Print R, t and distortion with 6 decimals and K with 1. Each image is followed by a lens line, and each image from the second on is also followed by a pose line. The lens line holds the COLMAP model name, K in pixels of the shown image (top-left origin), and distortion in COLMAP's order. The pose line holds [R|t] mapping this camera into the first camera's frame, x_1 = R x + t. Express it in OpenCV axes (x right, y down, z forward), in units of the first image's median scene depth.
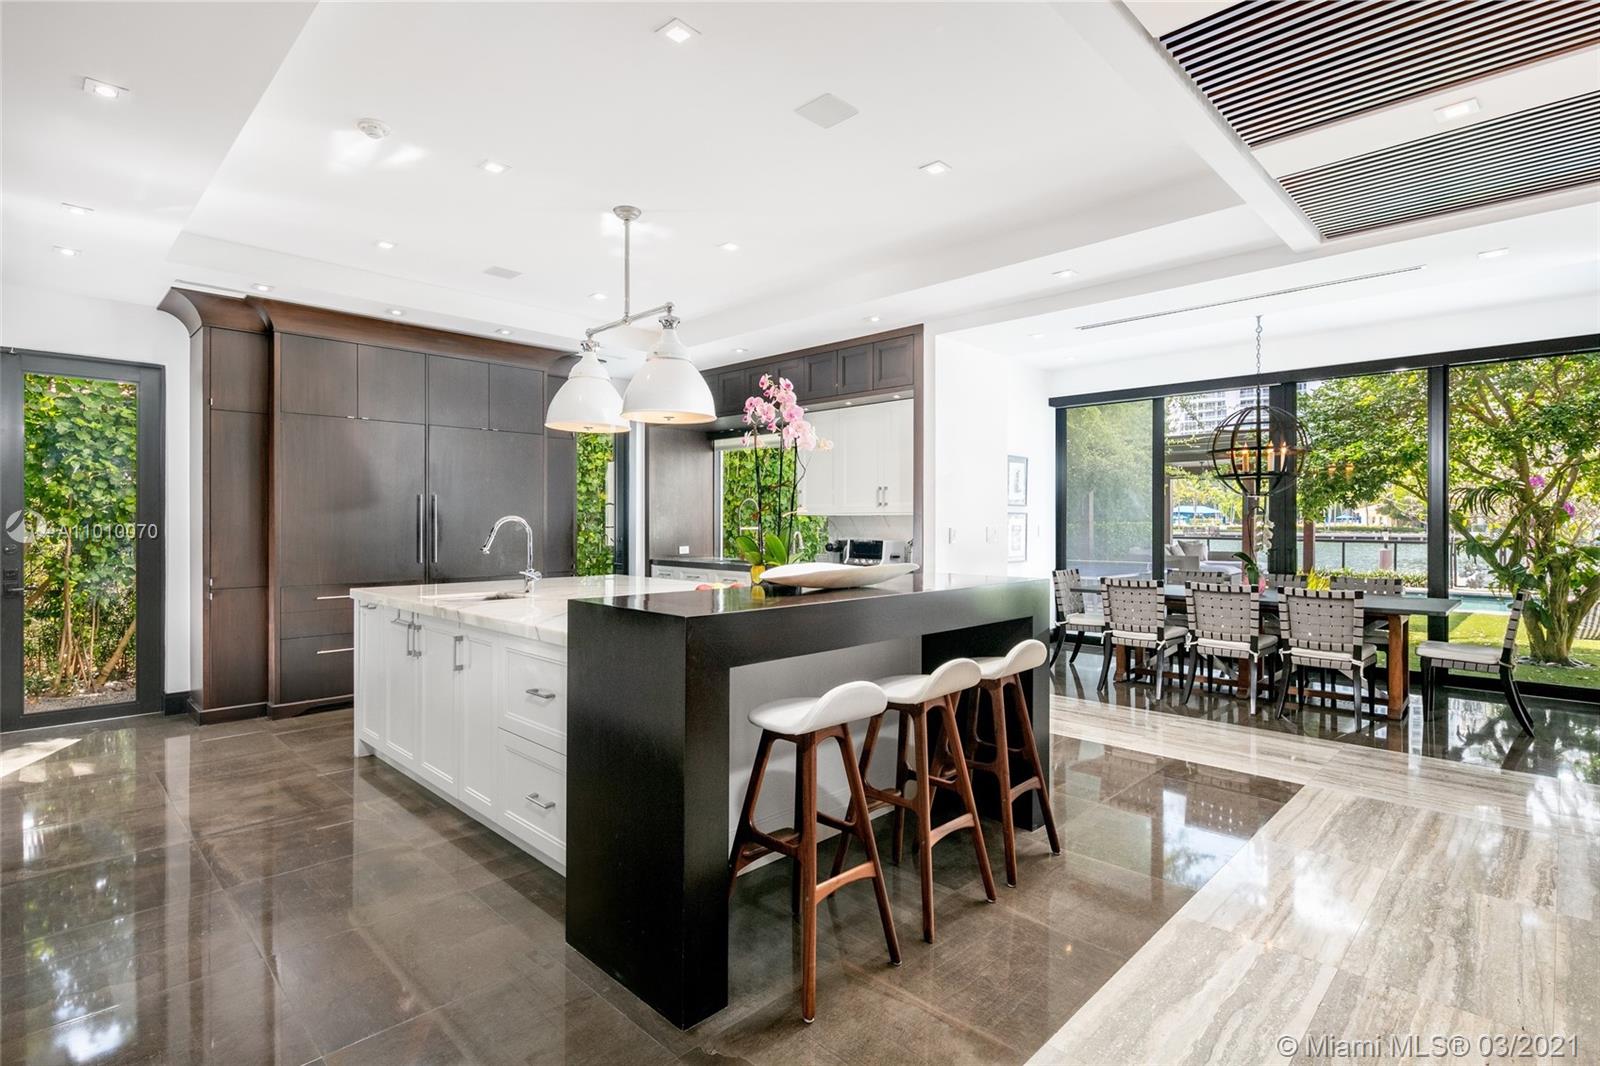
lens RADIAL K [[769.9, 0, 794.6], [0, 769.9, 522.1], [0, 0, 1]] dist [0.002538, 0.000323]
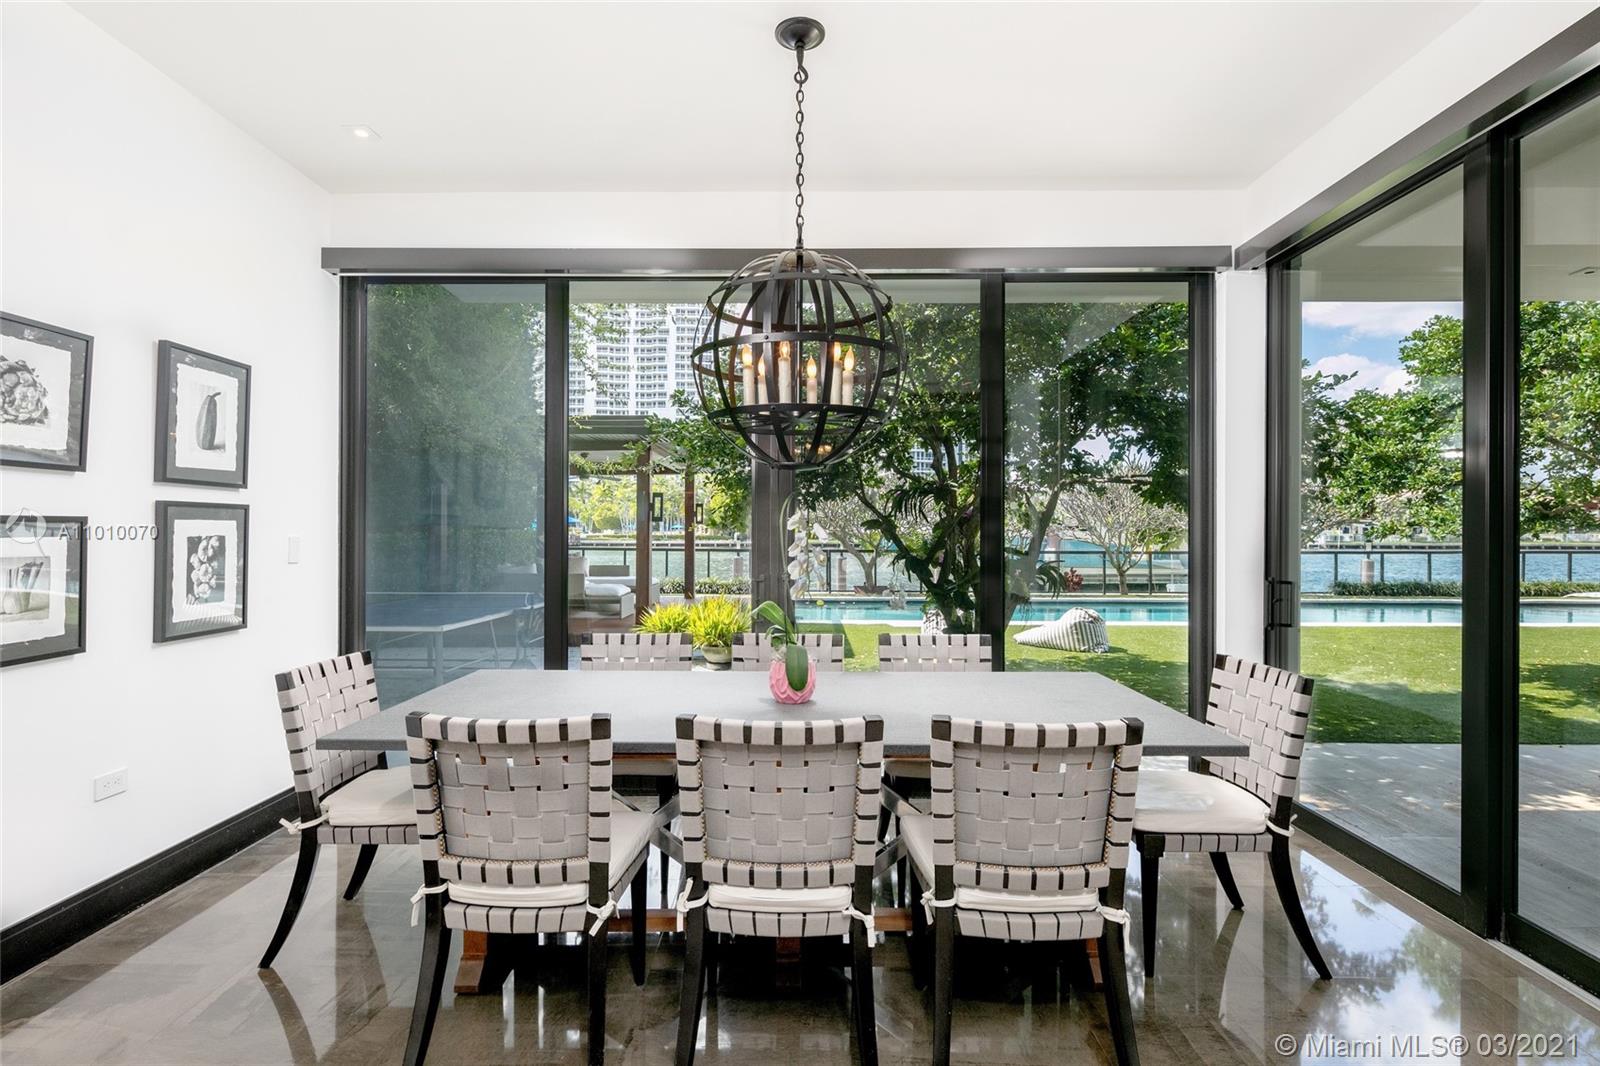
lens RADIAL K [[807.8, 0, 800.0], [0, 807.8, 533.0], [0, 0, 1]] dist [0.000004, 0.000021]
pose [[0.719148, -0.002334, 0.694853, 0.292529], [0.000191, 0.999995, 0.003162, 0.001470], [-0.694857, -0.002141, 0.719145, 0.677014]]
